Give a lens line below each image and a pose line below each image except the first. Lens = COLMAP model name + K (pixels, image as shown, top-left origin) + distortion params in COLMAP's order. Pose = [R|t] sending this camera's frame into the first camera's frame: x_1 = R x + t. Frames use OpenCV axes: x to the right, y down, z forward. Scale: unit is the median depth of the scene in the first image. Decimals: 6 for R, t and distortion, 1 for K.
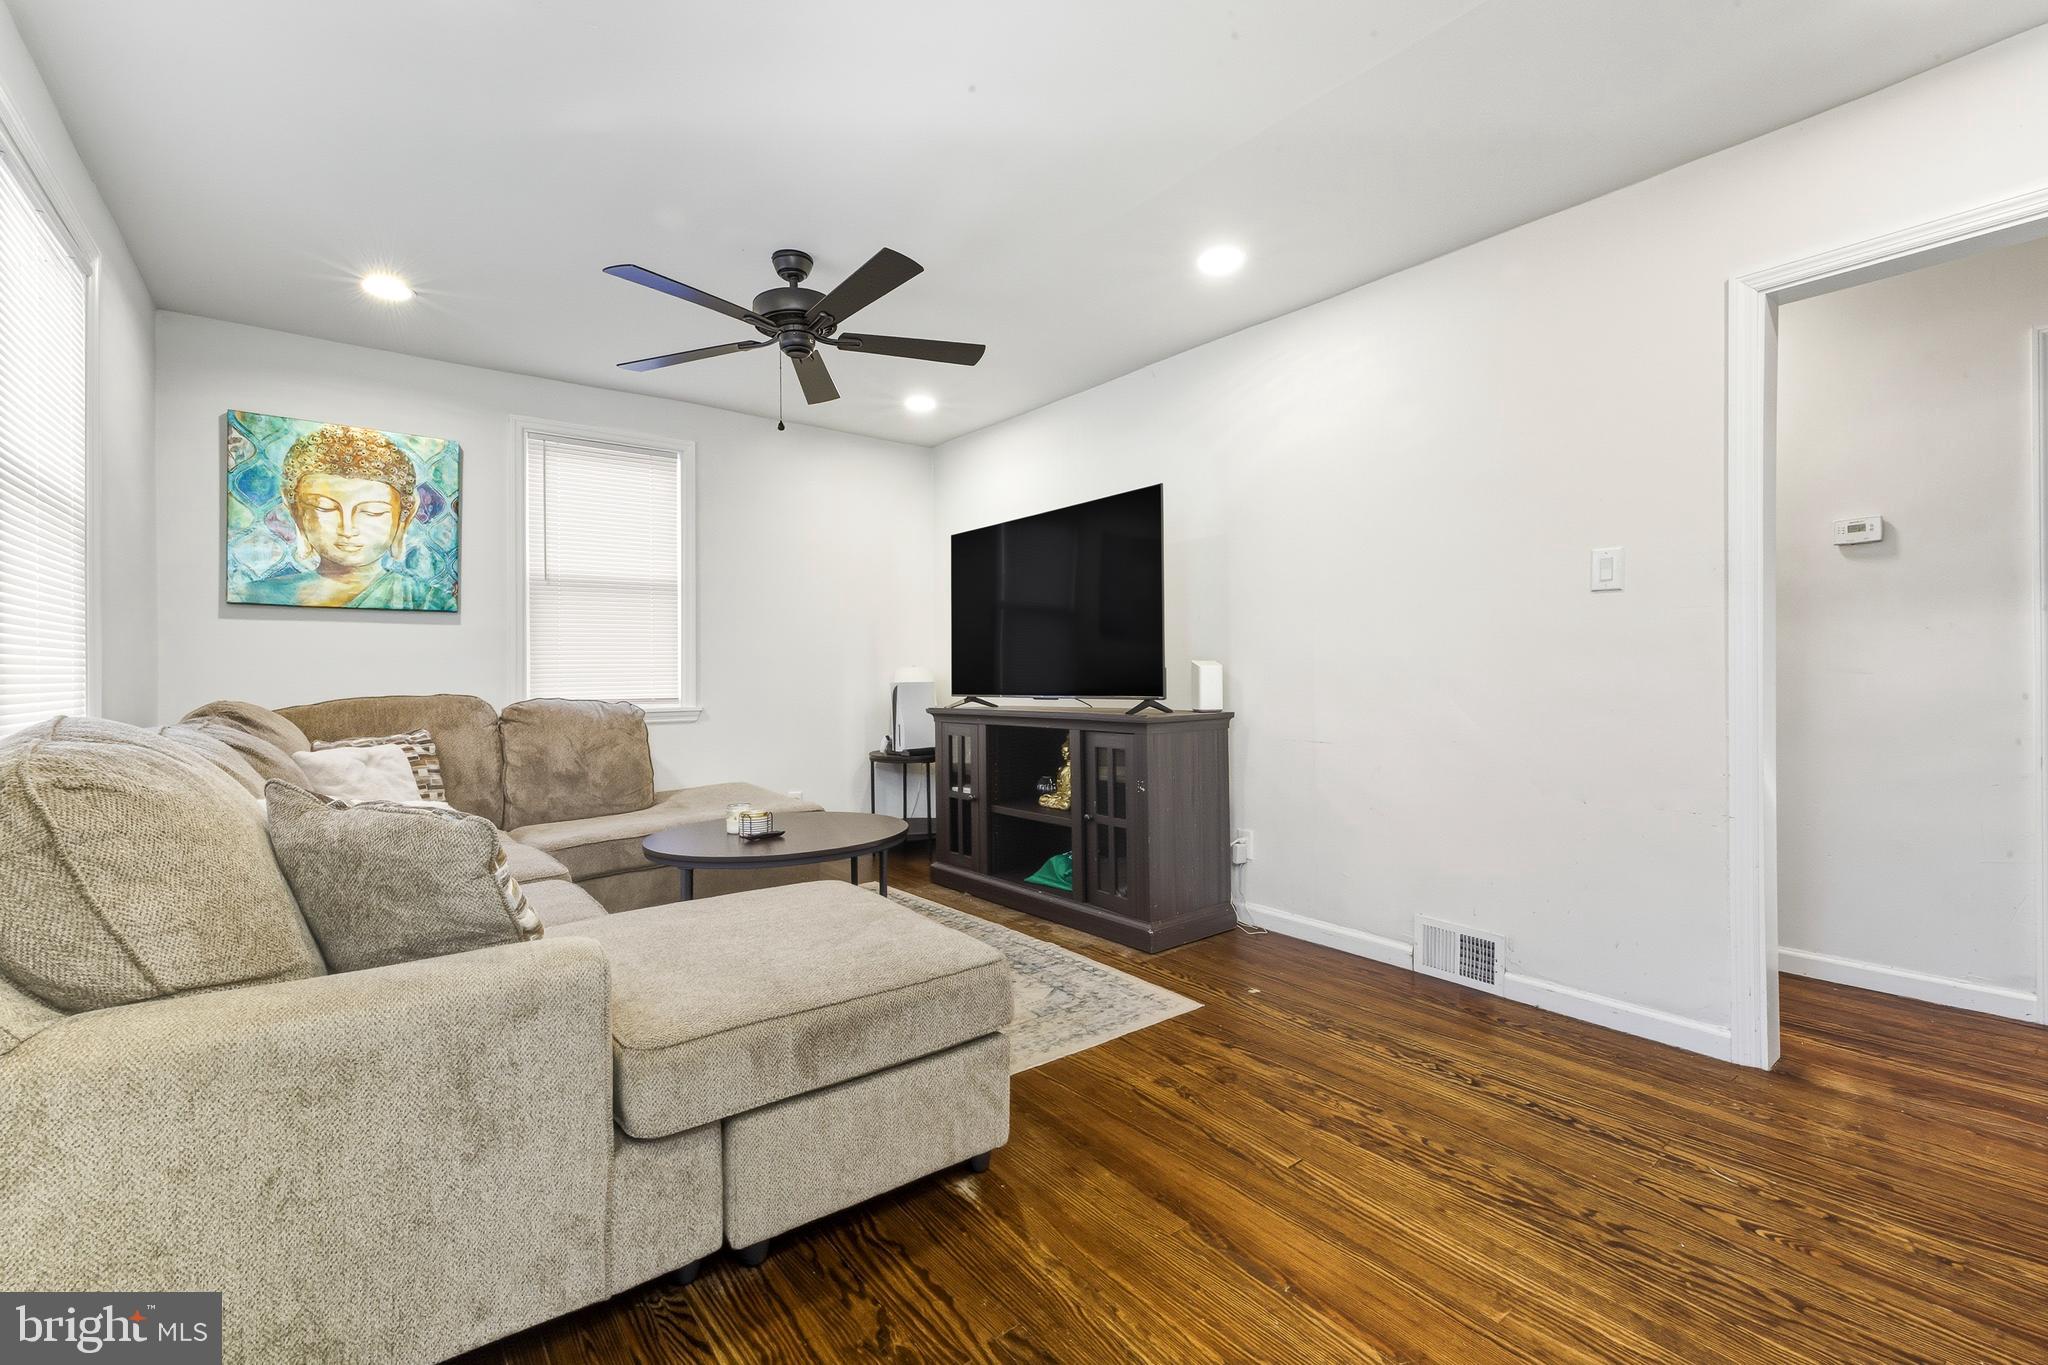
lens RADIAL K [[873.0, 0, 1022.4], [0, 873.0, 678.5], [0, 0, 1]] dist [0.005260, -0.001134]
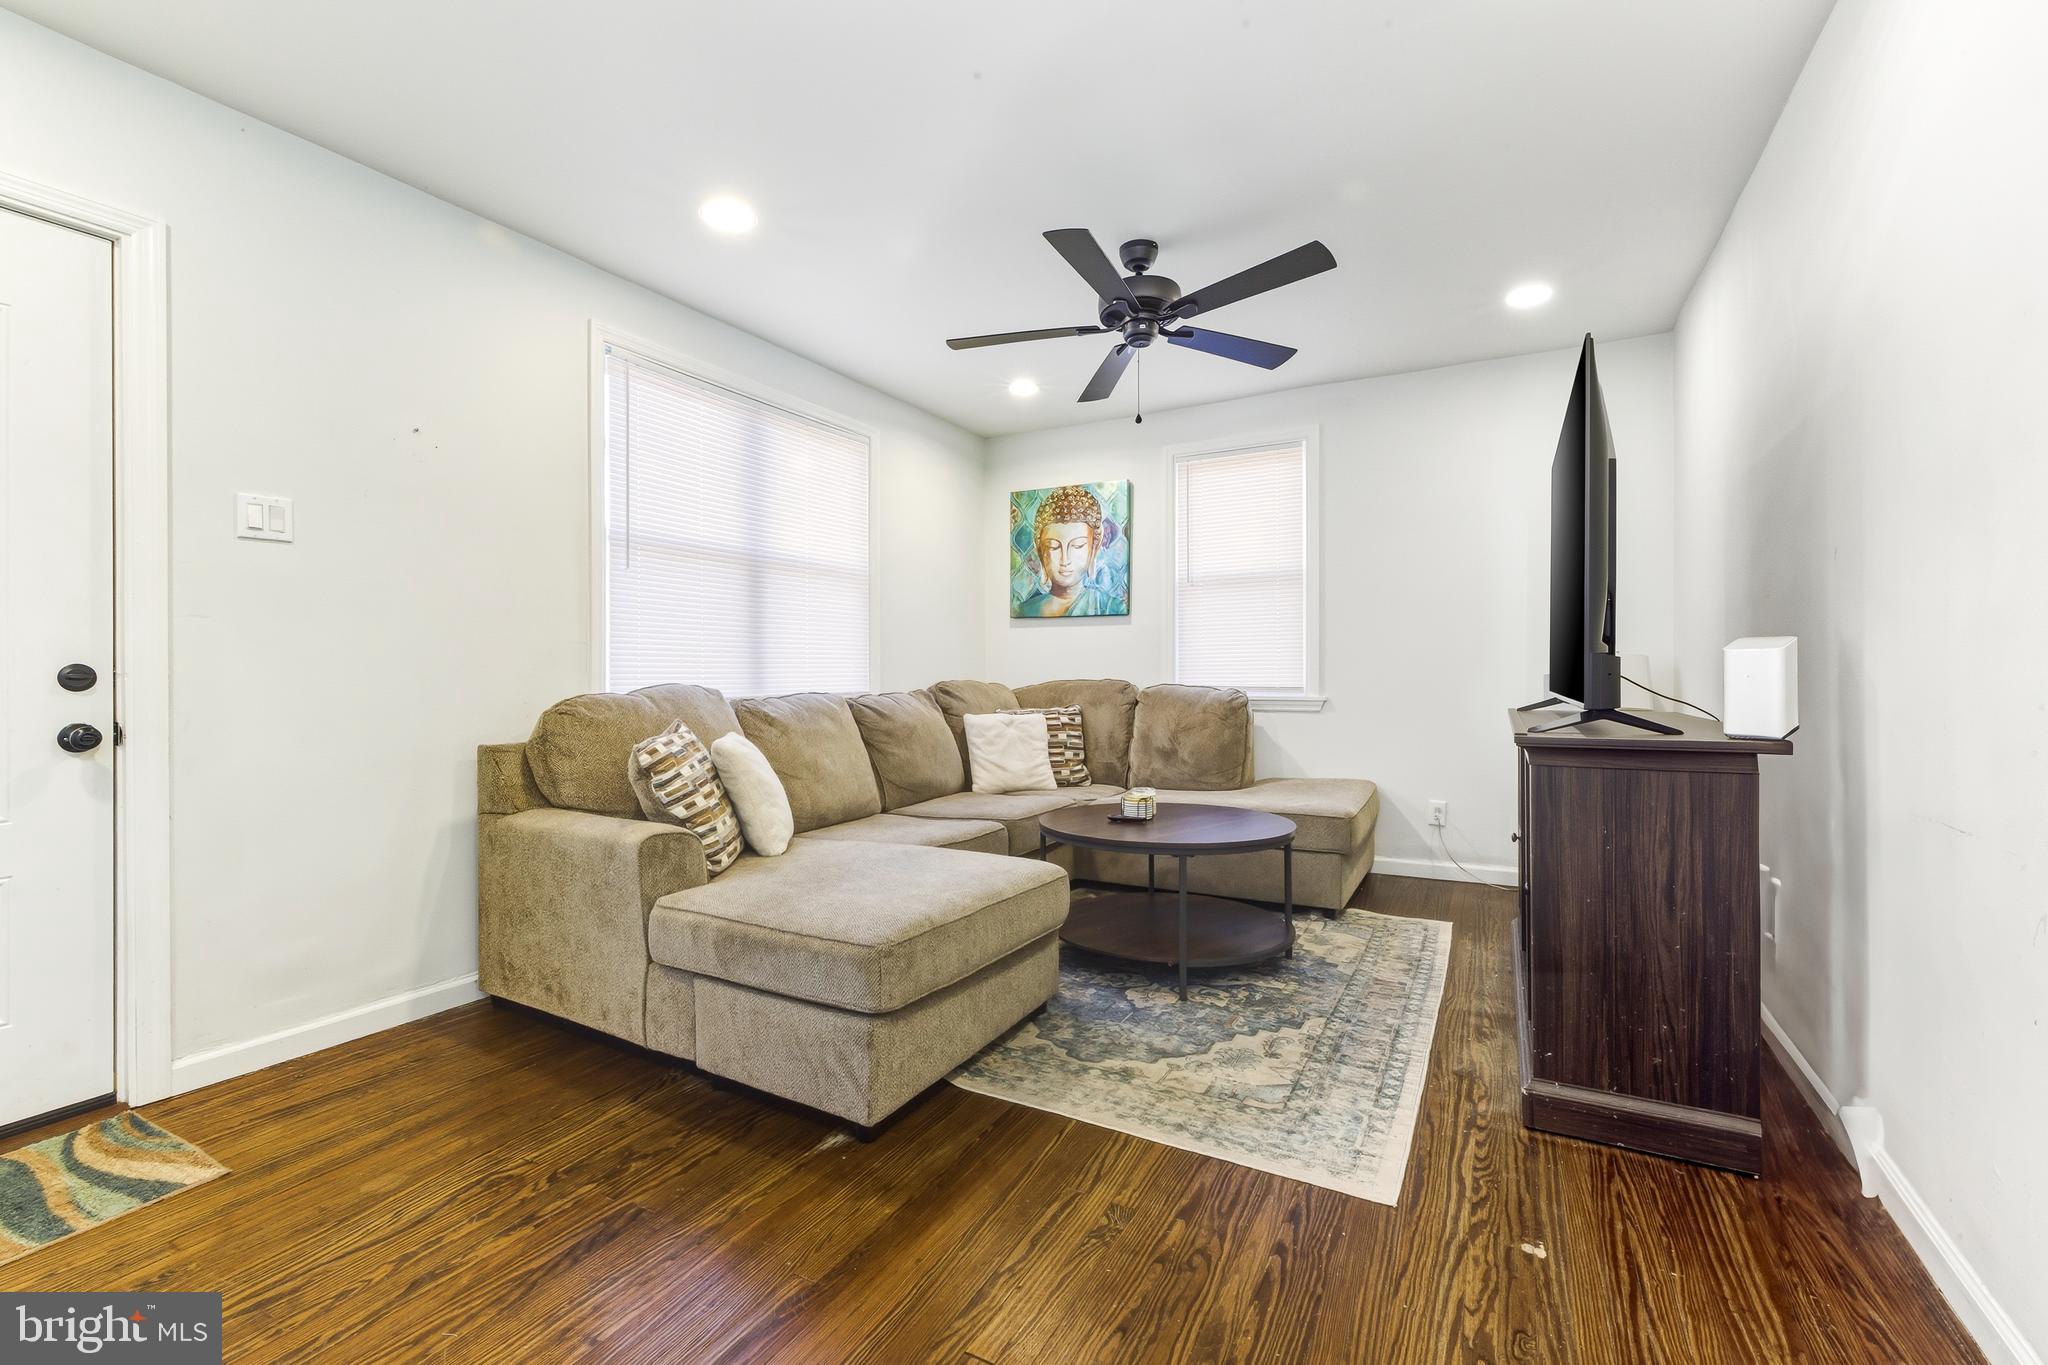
lens RADIAL K [[873.0, 0, 1008.8], [0, 873.0, 673.7], [0, 0, 1]] dist [0.005260, -0.001134]
pose [[0.388376, 0.010818, -0.921438, 0.495854], [-0.002037, 0.999939, 0.010881, -0.004035], [0.921499, -0.002349, 0.388374, 0.382255]]
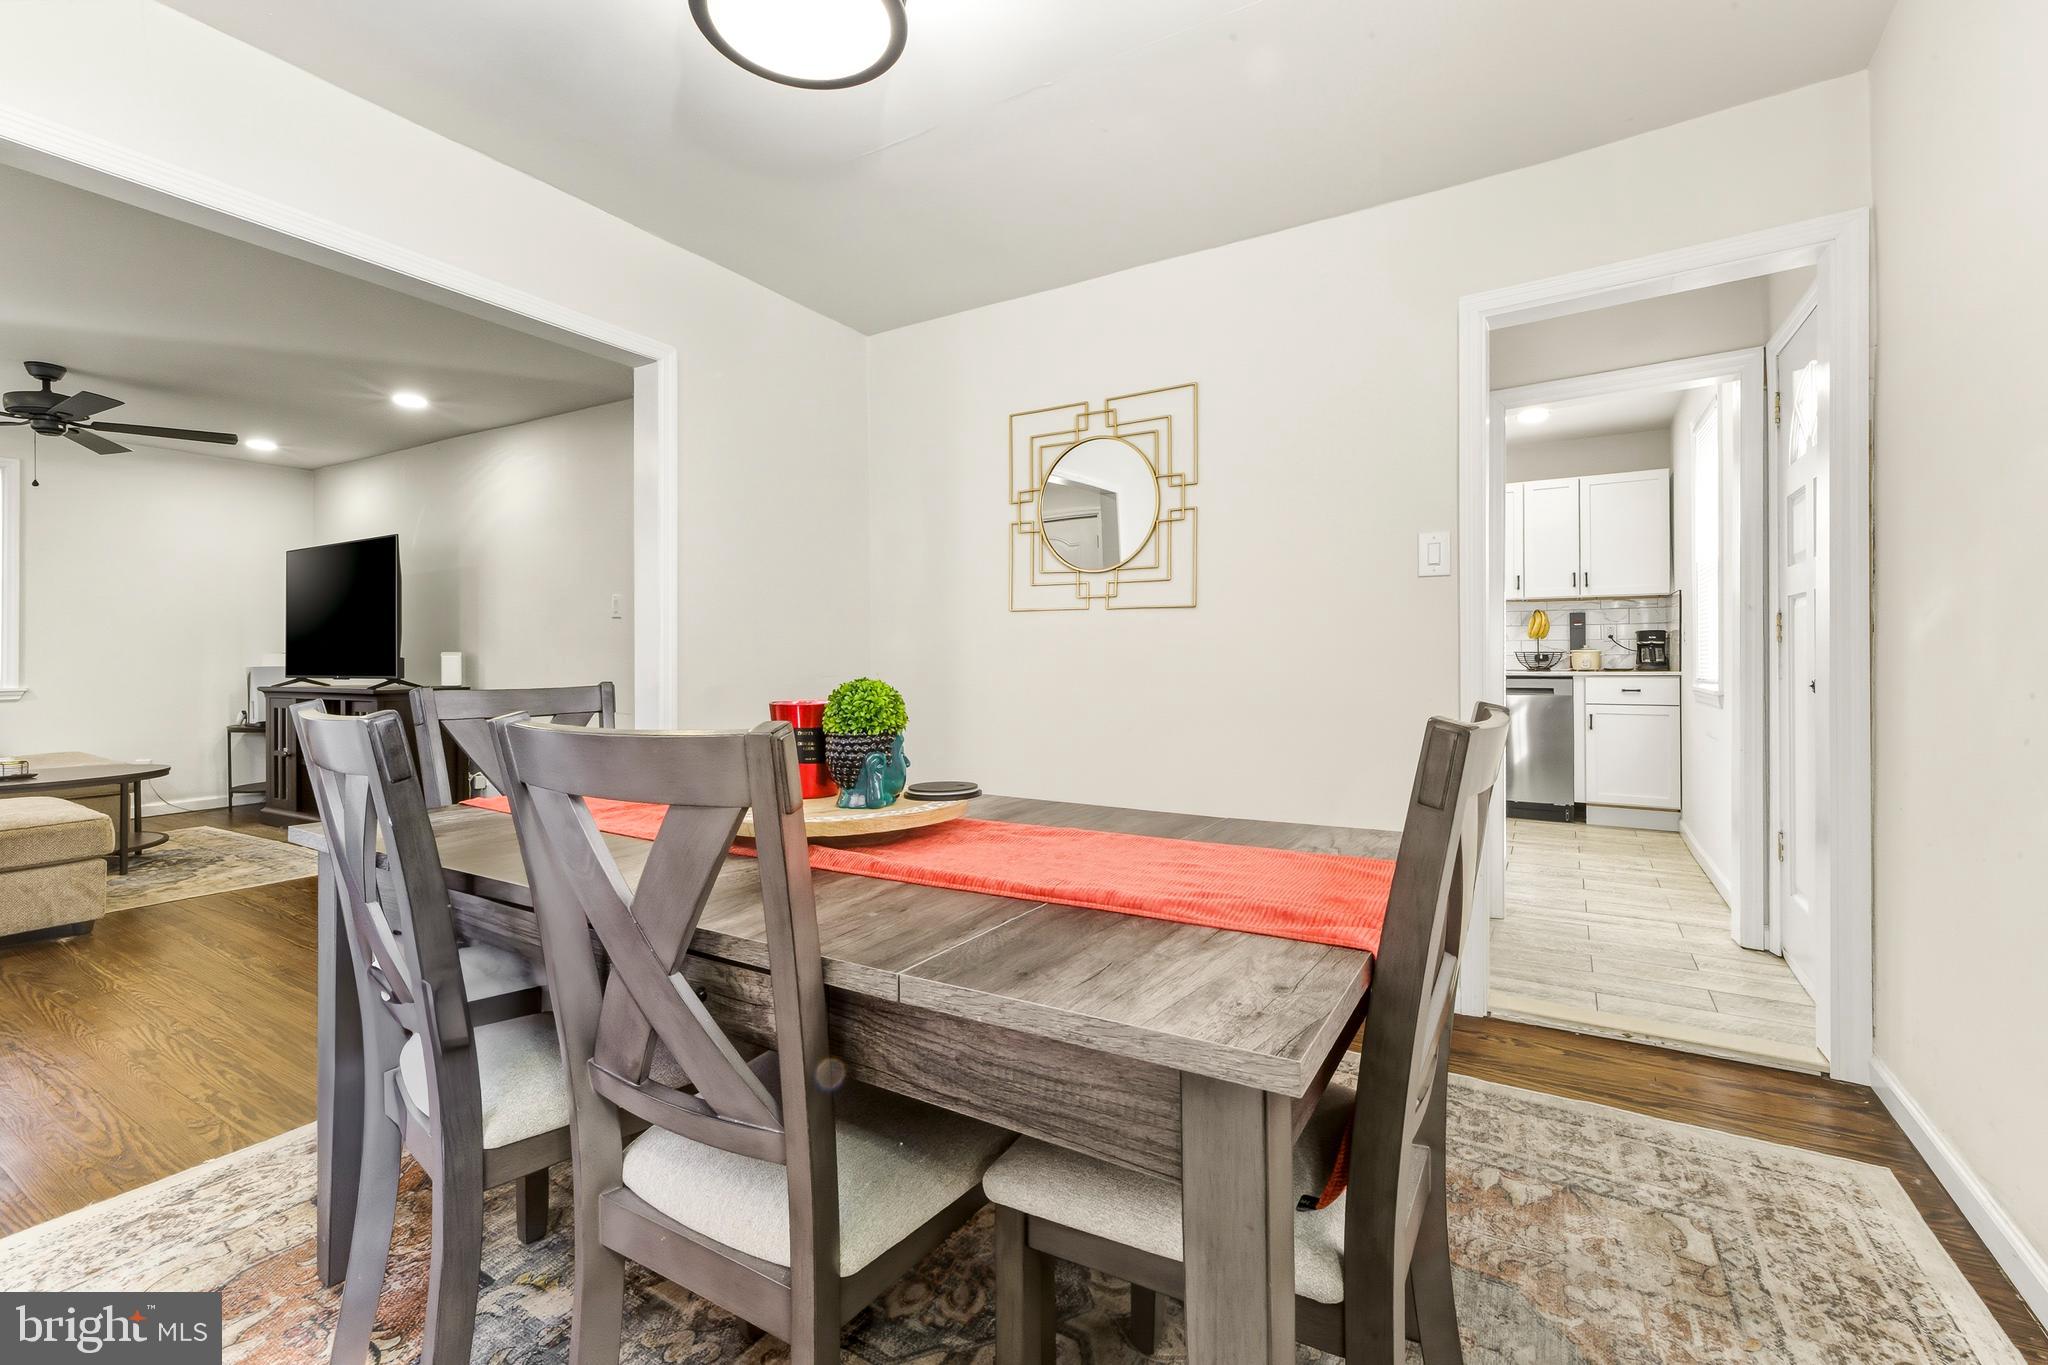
lens RADIAL K [[873.0, 0, 1015.4], [0, 873.0, 651.3], [0, 0, 1]] dist [0.005260, -0.001134]
pose [[0.933400, 0.007029, 0.358769, 0.561760], [-0.002845, 0.999922, -0.012189, -0.006620], [-0.358827, 0.010356, 0.933347, -0.712477]]
